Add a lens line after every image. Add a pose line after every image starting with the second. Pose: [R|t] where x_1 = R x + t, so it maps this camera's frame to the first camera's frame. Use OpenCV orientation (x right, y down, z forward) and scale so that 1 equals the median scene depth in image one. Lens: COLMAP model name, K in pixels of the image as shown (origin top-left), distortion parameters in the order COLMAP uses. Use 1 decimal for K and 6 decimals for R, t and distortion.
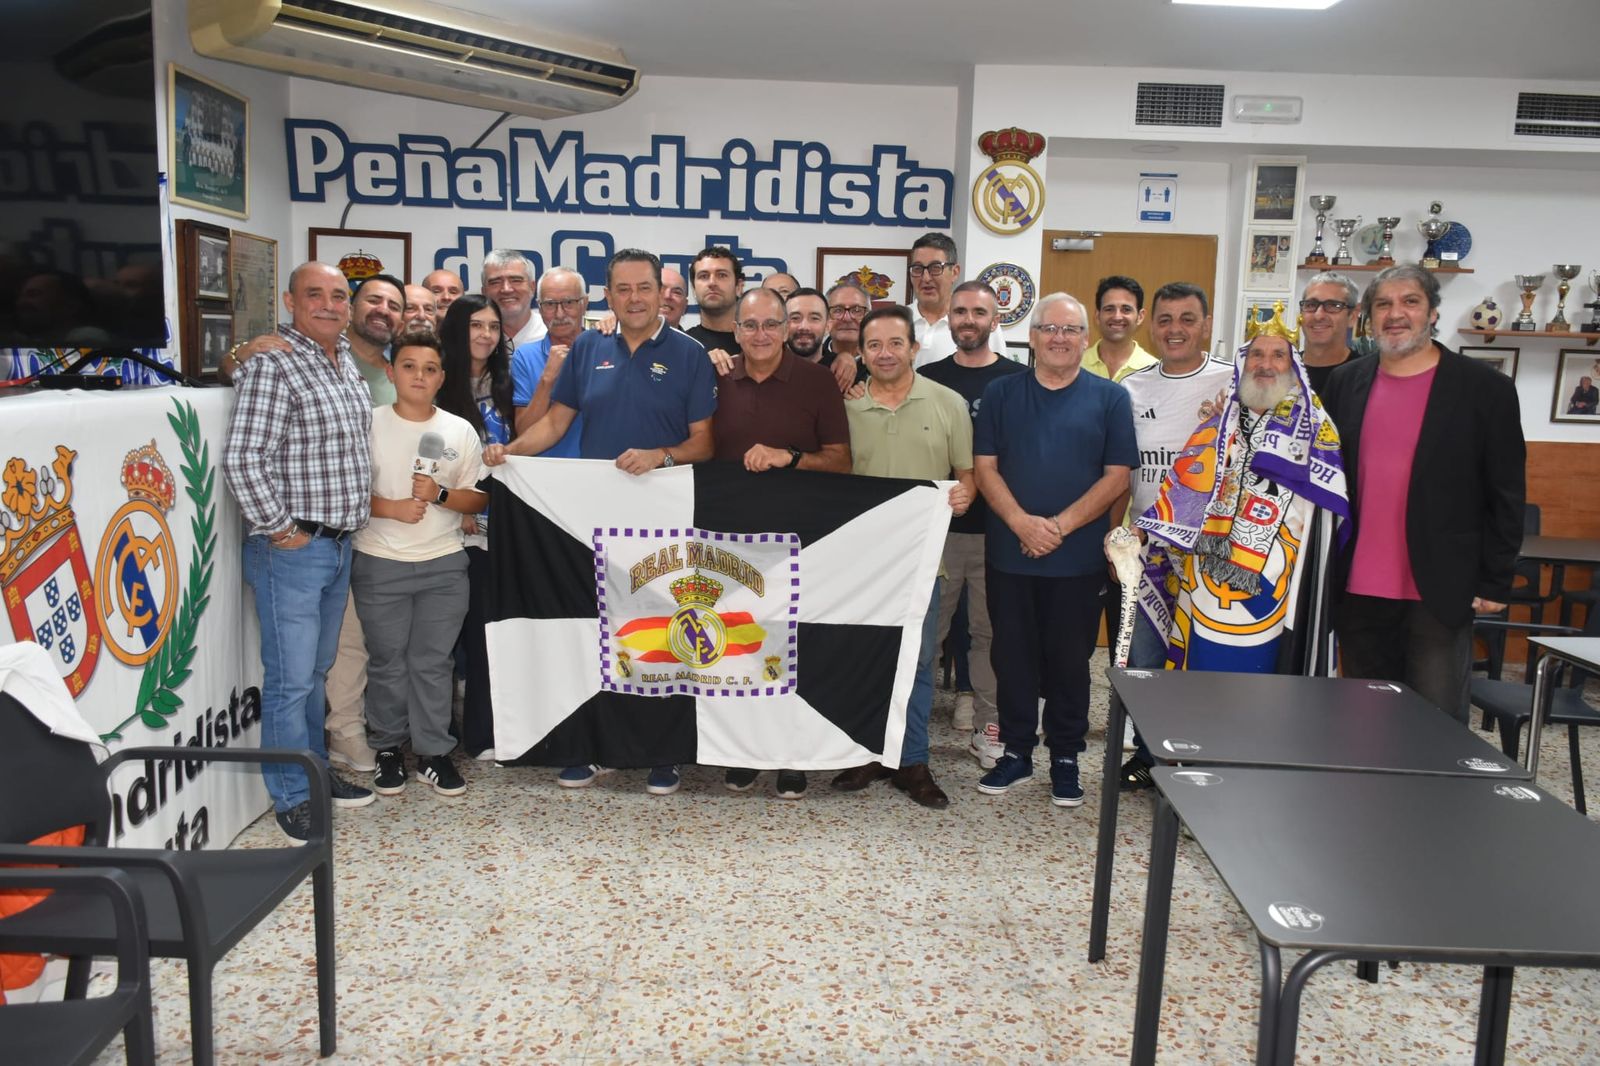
lens RADIAL K [[1277.9, 0, 800.0], [0, 1277.9, 533.0], [0, 0, 1]] dist [0.005128, 0.003742]
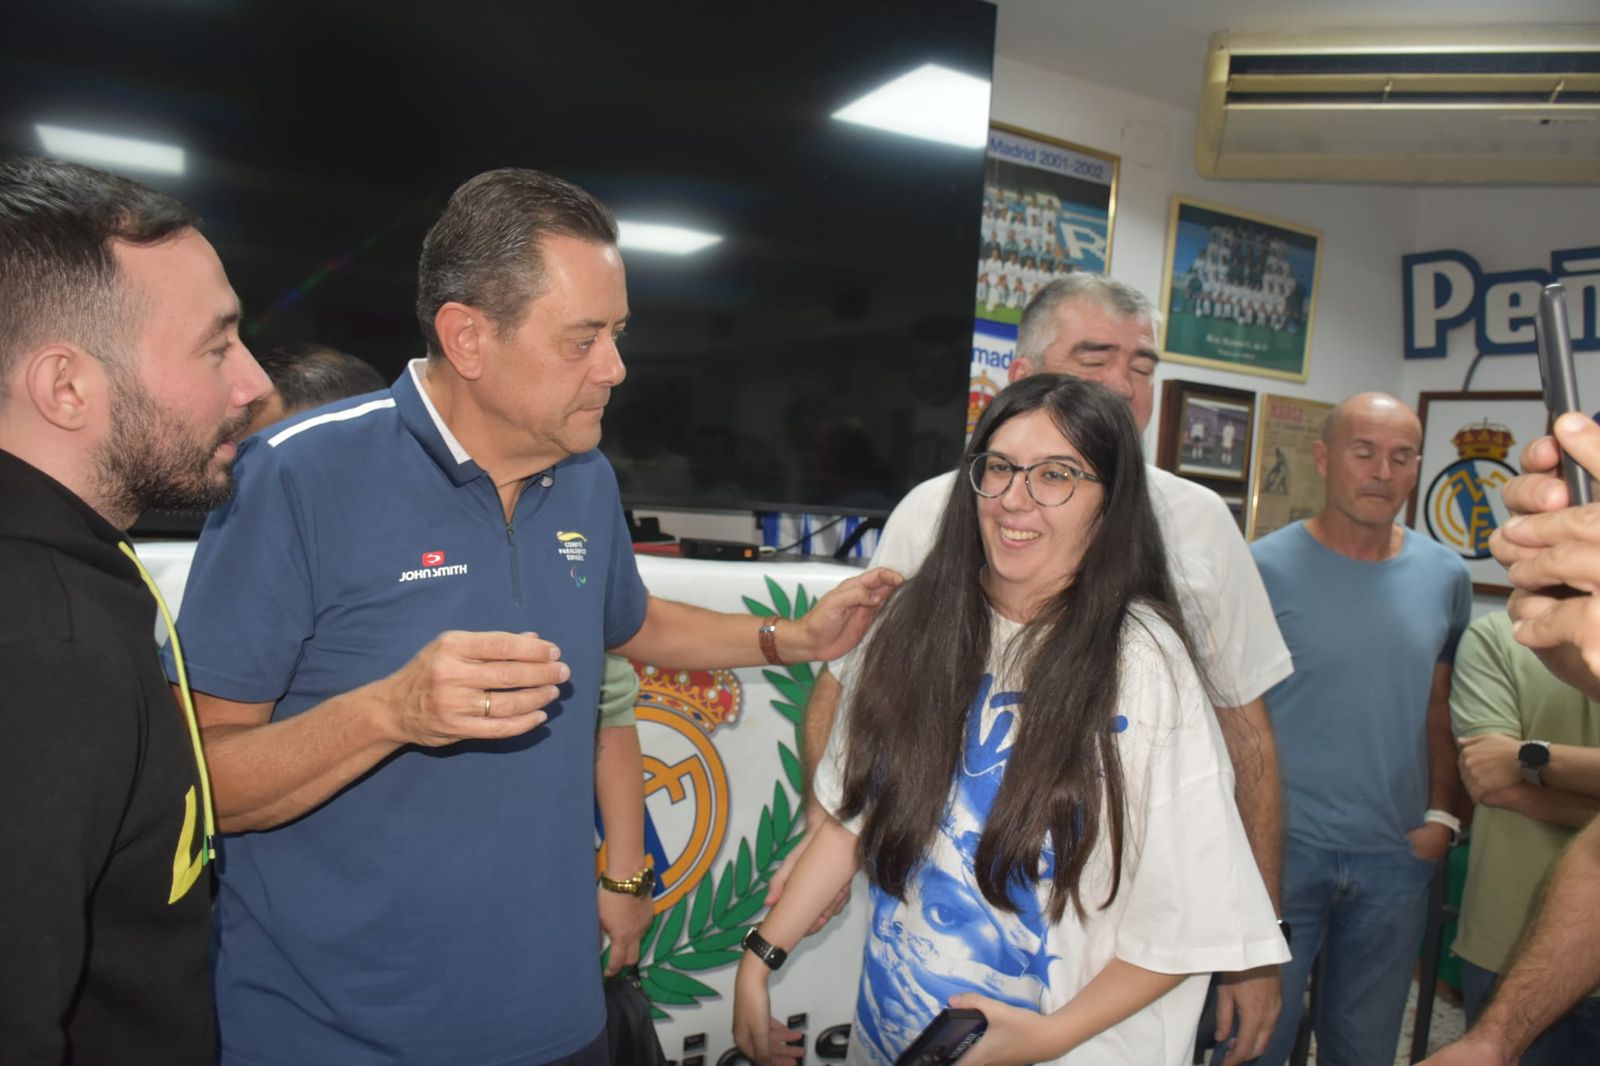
lens RADIAL K [[1199.5, 0, 793.0], [0, 1199.5, 524.7], [0, 0, 1]] dist [-0.030868, 0.007552]
pose [[0.457931, 0.038018, -0.888174, 0.087387], [-0.187127, 0.980823, -0.054496, -0.067174], [0.869070, 0.191157, 0.456264, 0.458390]]
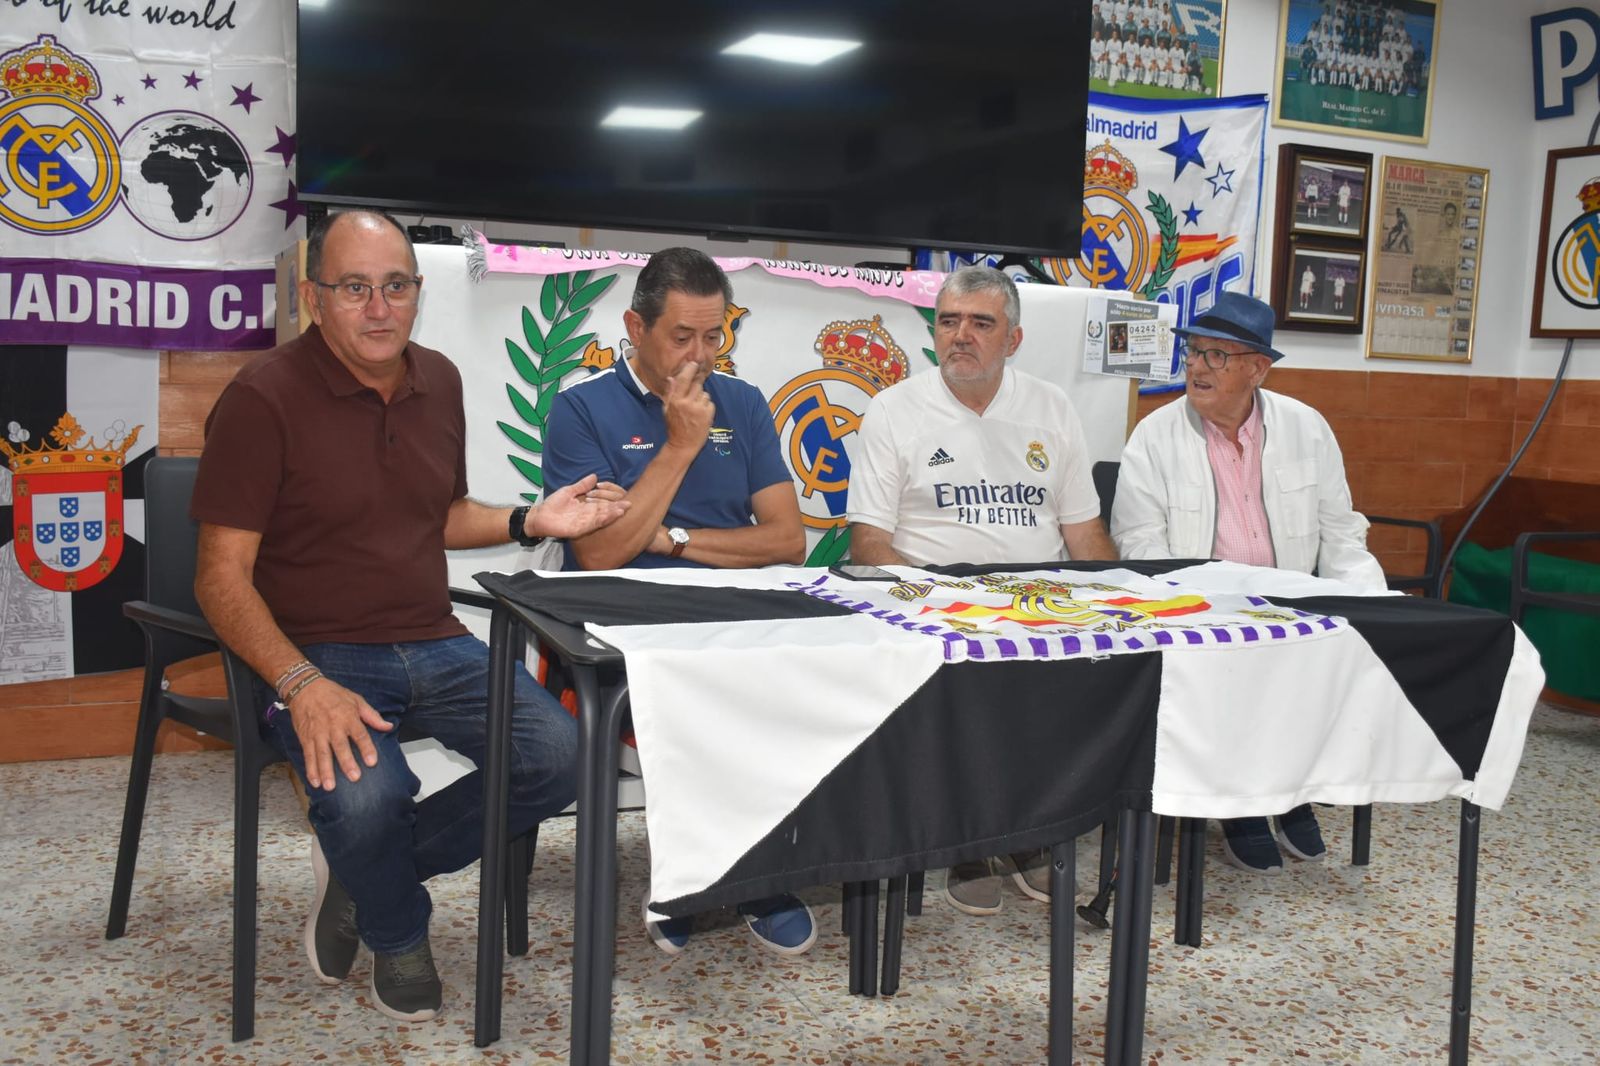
lens RADIAL K [[1535.7, 0, 800.0], [0, 1535.7, 533.0], [0, 0, 1]] dist [-0.016557, 0.012337]
pose [[0.376109, 0.079320, -0.923174, 0.390860], [-0.158189, 0.987199, 0.020373, 0.052461], [0.912972, 0.138374, 0.383842, 0.319887]]
